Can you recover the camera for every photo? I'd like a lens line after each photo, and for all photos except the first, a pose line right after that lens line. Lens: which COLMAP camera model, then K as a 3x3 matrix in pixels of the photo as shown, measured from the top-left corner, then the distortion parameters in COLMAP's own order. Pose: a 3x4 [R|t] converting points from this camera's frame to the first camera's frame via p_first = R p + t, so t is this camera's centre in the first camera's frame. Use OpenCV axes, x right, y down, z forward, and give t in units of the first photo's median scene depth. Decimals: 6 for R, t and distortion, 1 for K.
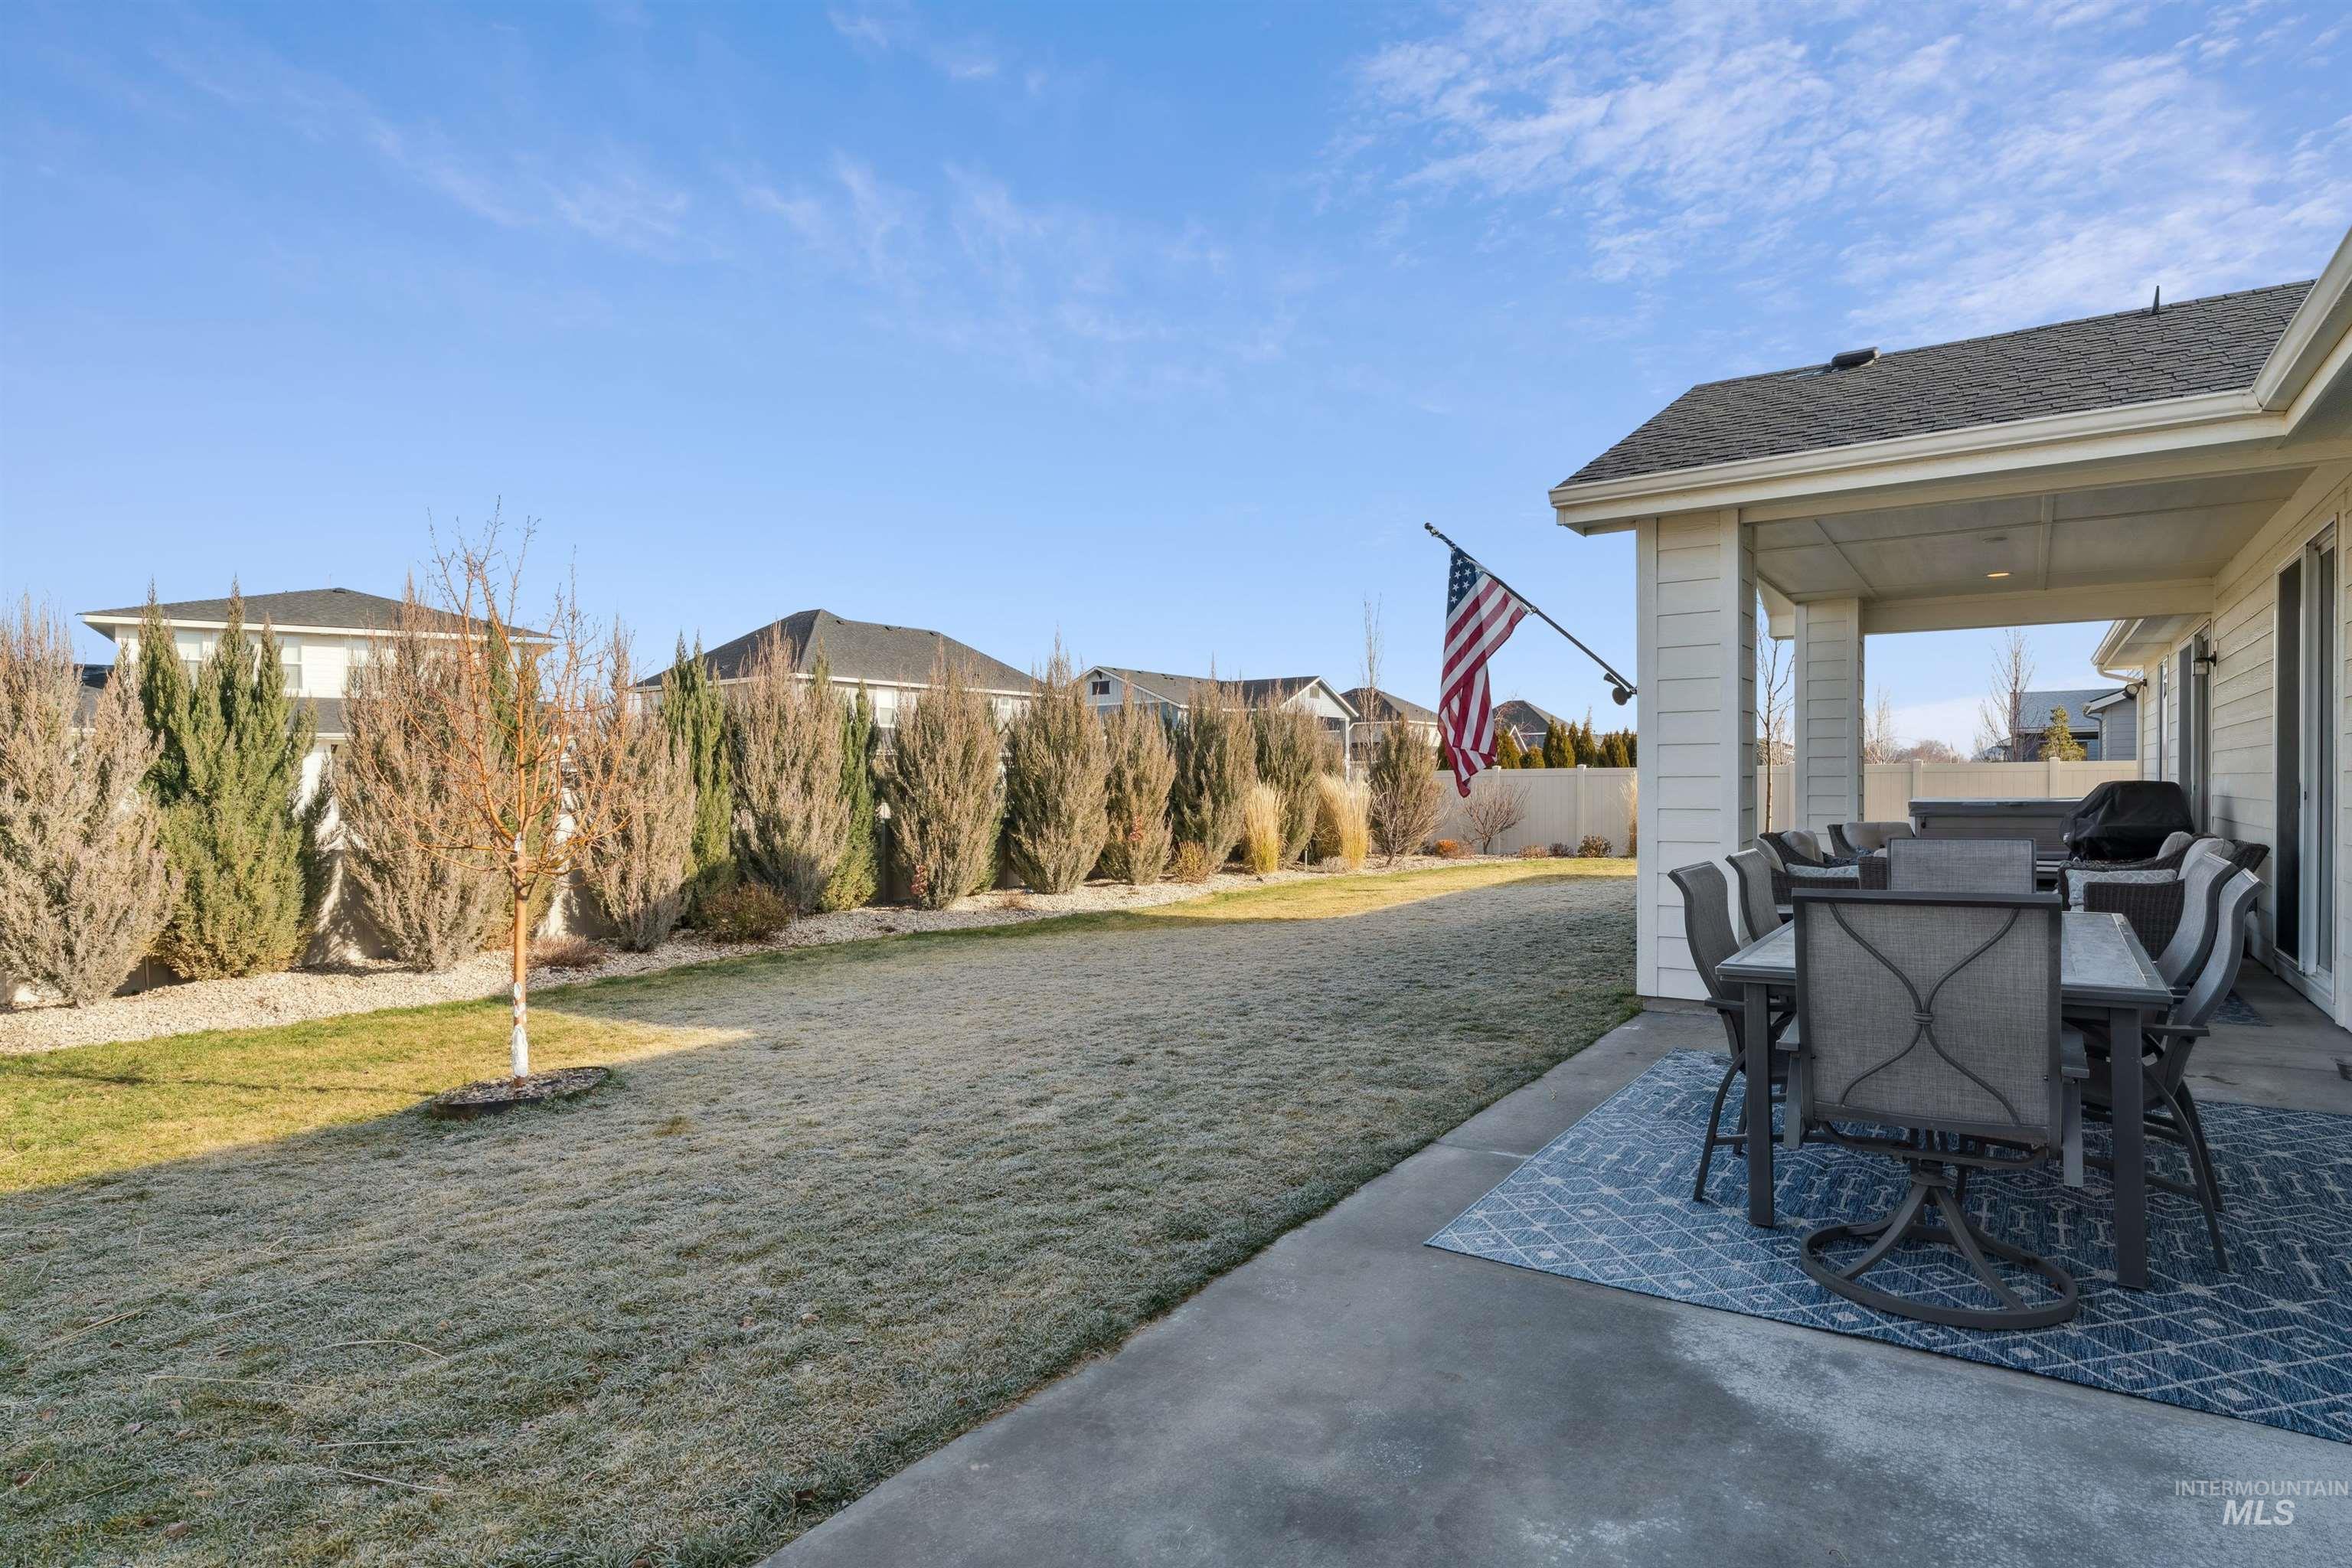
lens RADIAL K [[1167.4, 0, 1169.5], [0, 1167.4, 813.4], [0, 0, 1]] dist [-0.000027, -0.000273]
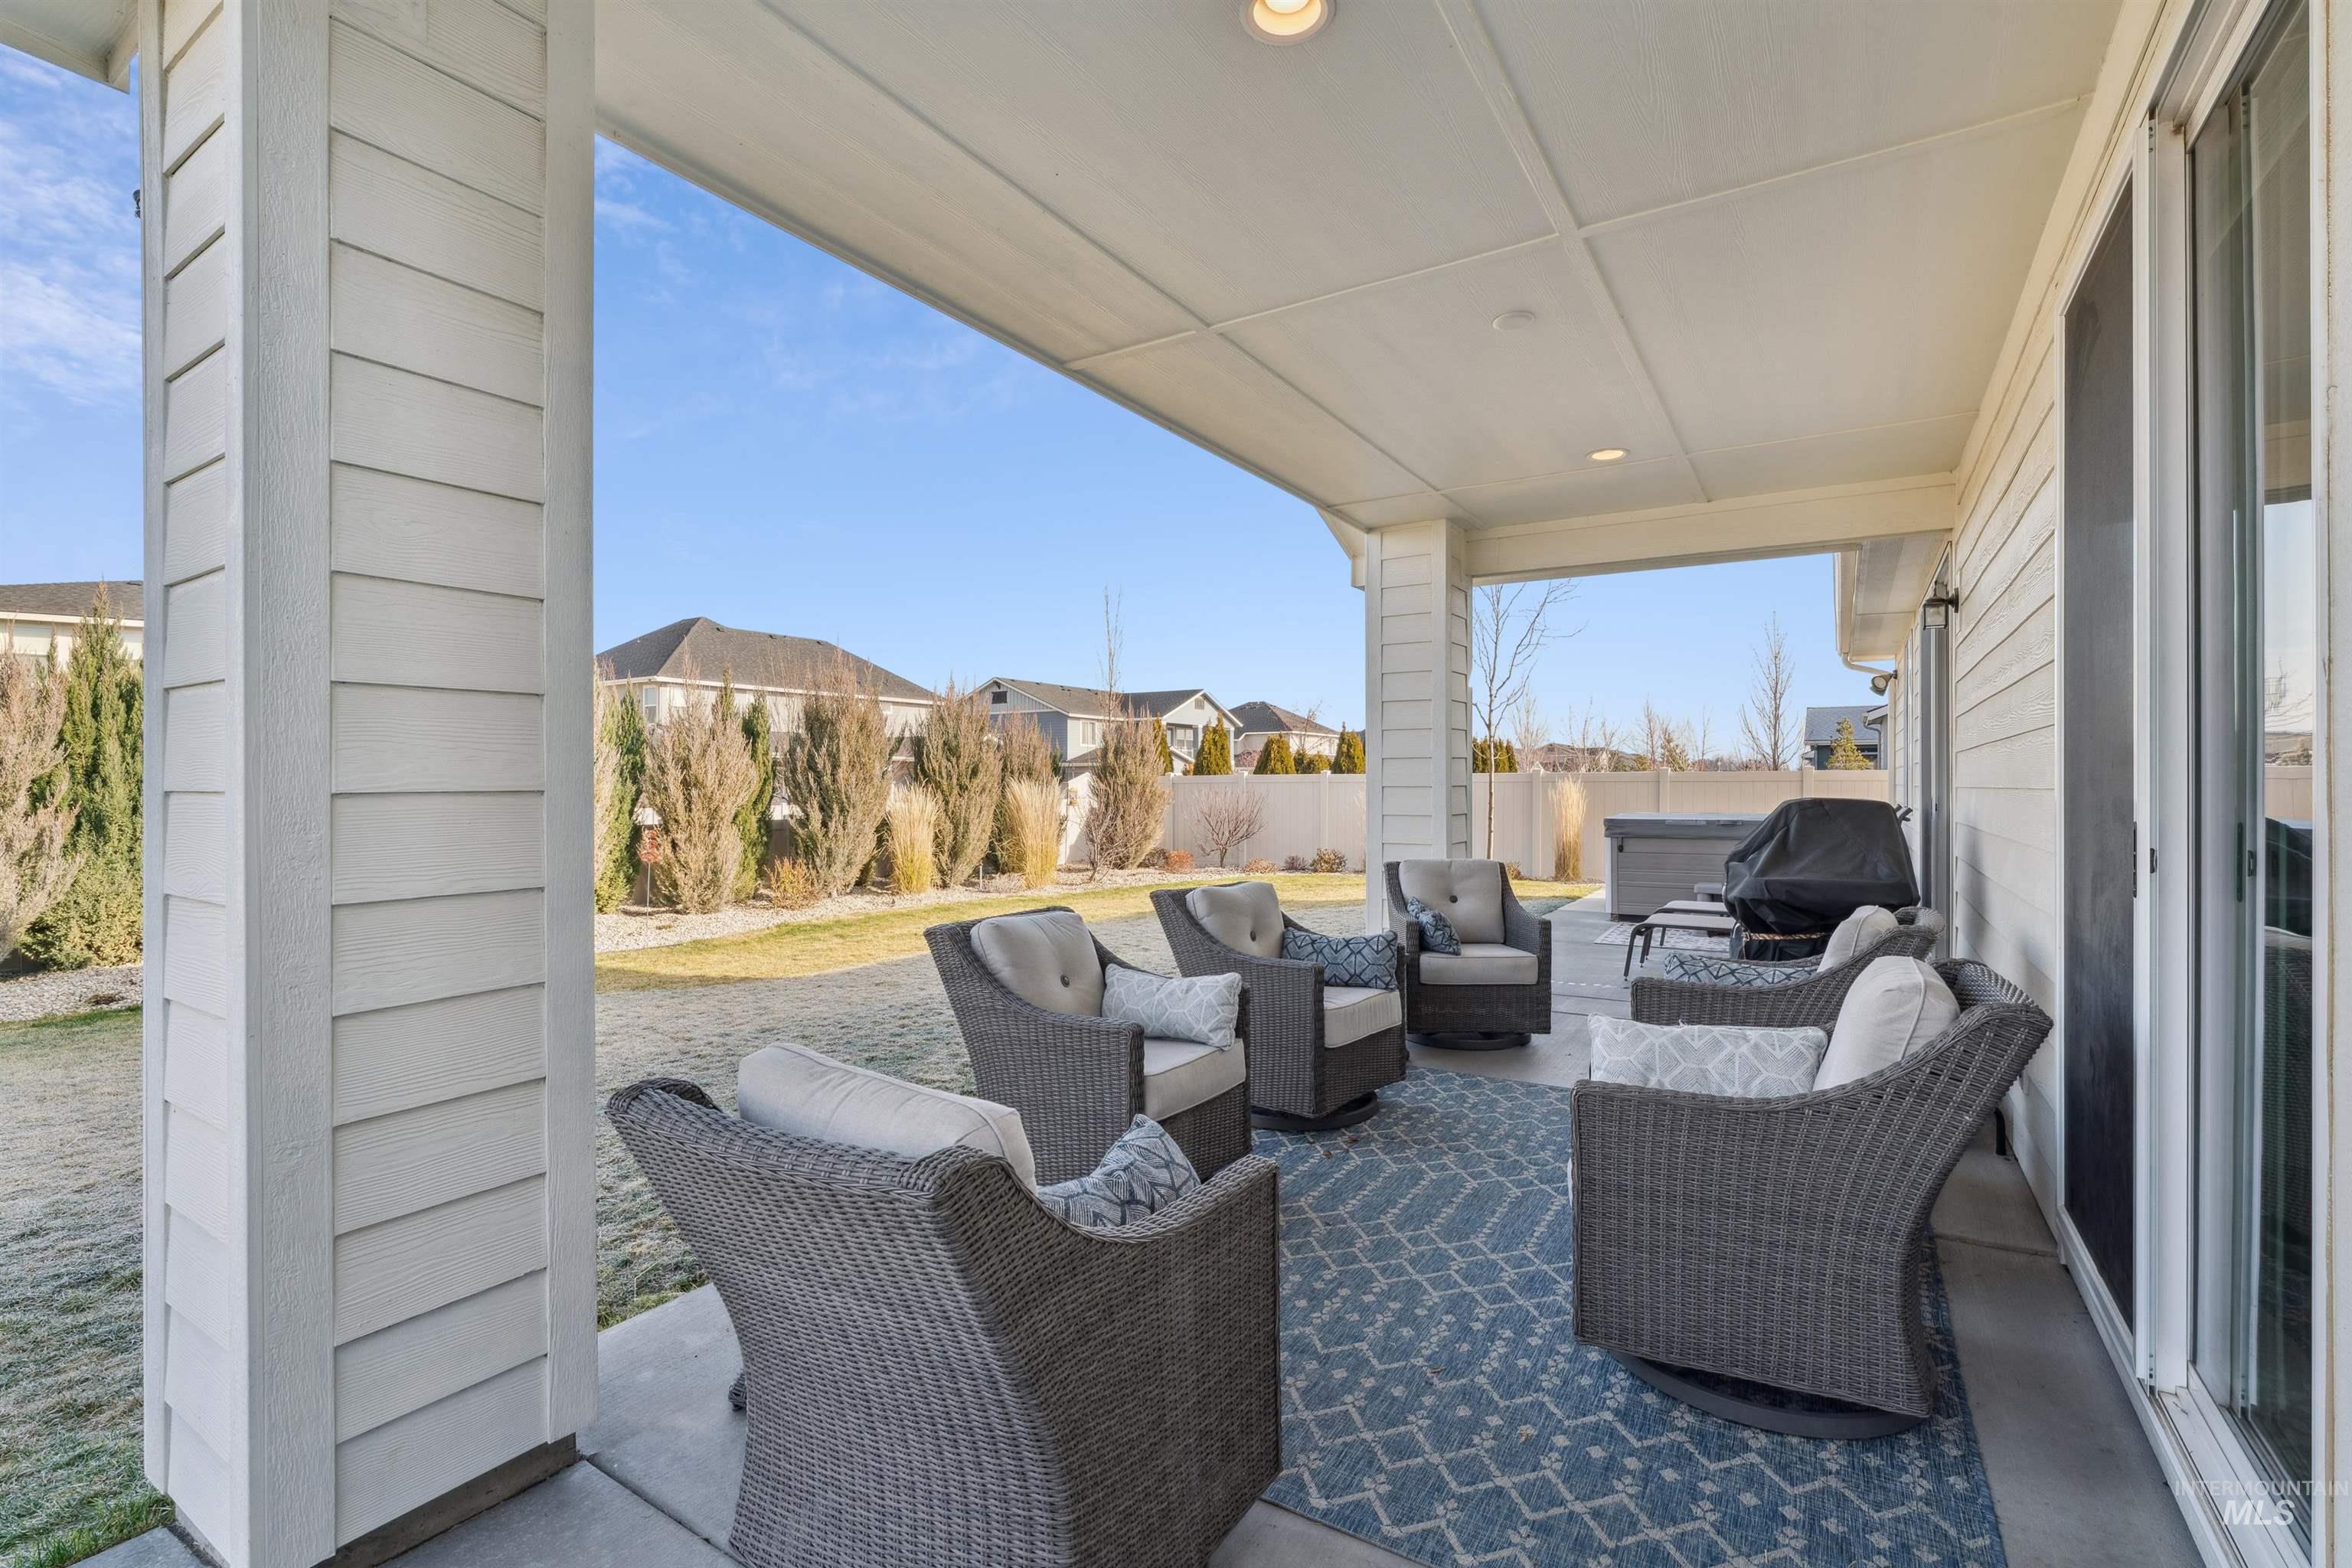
lens RADIAL K [[1020.4, 0, 1172.6], [0, 1020.4, 796.7], [0, 0, 1]] dist [0.000078, 0.000038]
pose [[0.998551, 0.005999, 0.053470, 0.222822], [-0.005143, 0.999857, -0.016133, -0.008808], [-0.053559, 0.015835, 0.998439, 0.238347]]
